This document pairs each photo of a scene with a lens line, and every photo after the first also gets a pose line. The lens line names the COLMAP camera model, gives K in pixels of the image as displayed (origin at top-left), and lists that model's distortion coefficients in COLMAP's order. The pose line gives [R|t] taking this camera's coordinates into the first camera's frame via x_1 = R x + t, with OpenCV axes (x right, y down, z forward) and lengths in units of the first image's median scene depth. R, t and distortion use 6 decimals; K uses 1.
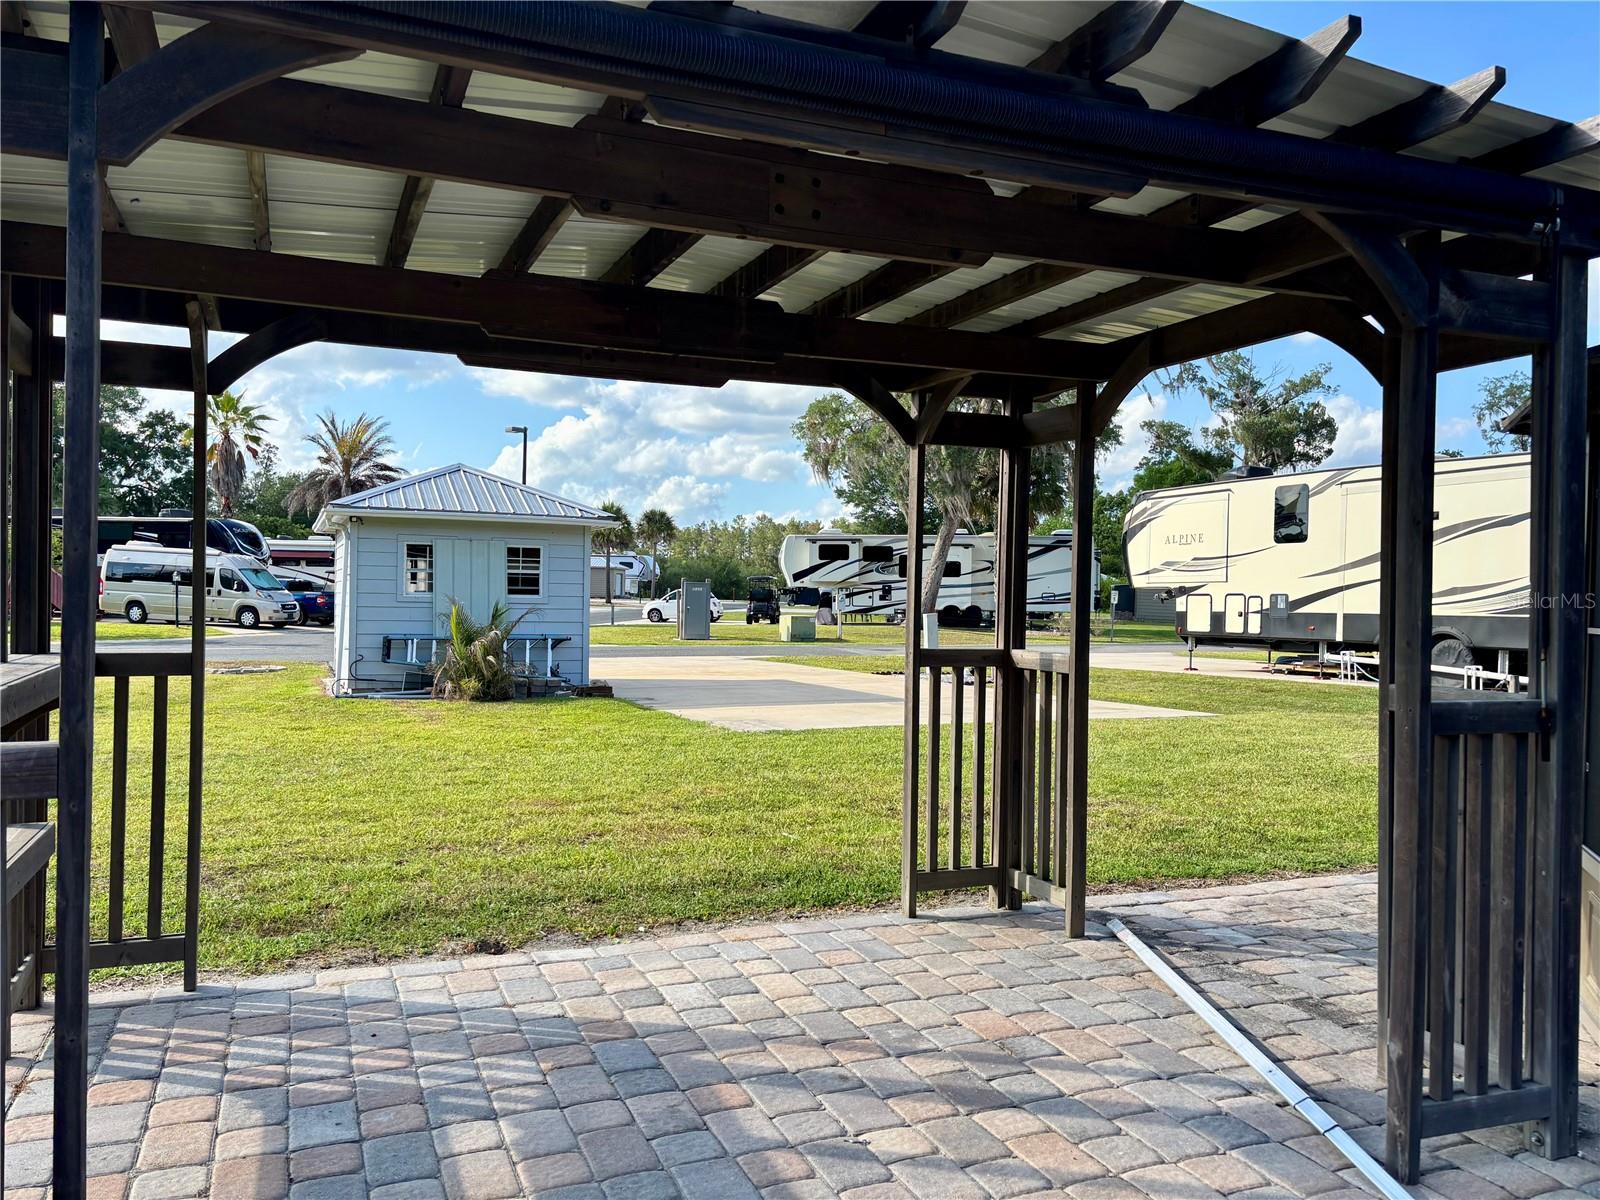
lens RADIAL K [[1204.7, 0, 817.4], [0, 1204.7, 601.1], [0, 0, 1]] dist [0.038798, -0.035497]
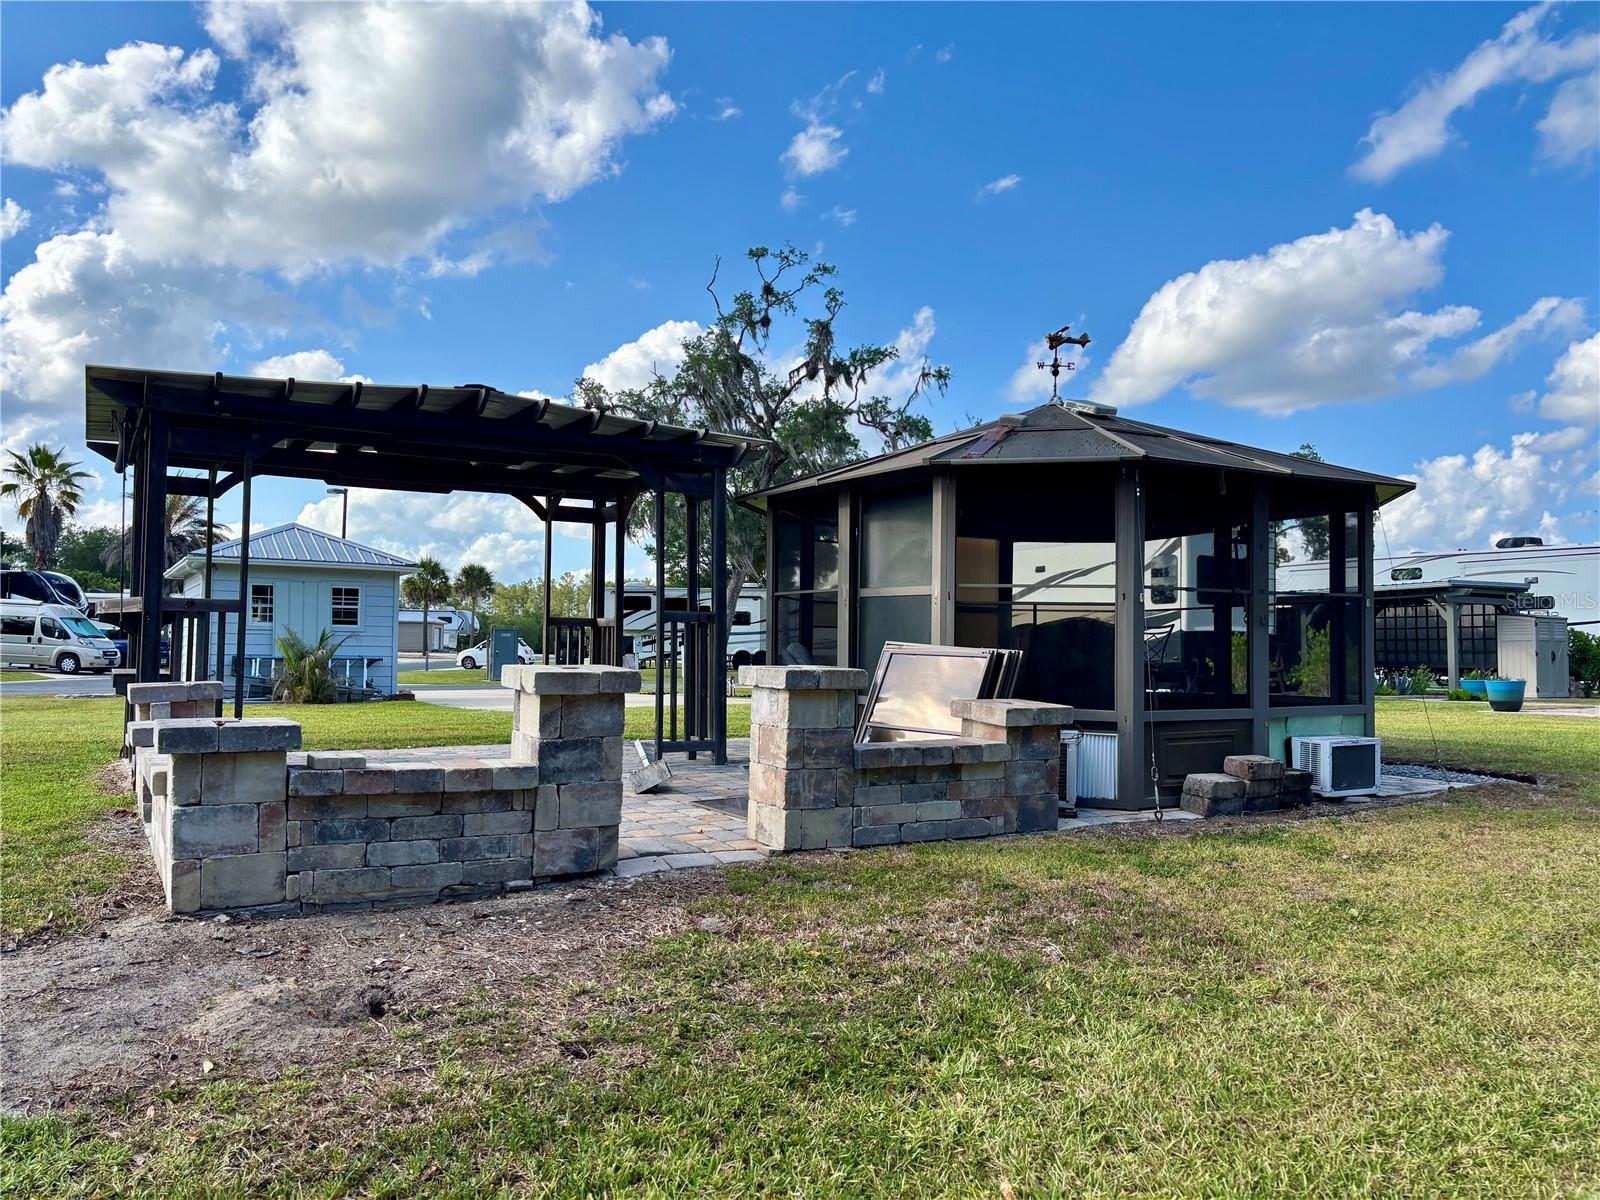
lens RADIAL K [[1219.2, 0, 800.0], [0, 1219.2, 600.0], [0, 0, 1]] dist [0.029756, 0.002096]
pose [[0.992521, -0.000262, 0.122075, 0.027125], [0.006292, 0.998778, -0.049014, 0.012378], [-0.121913, 0.049415, 0.991310, -0.122235]]
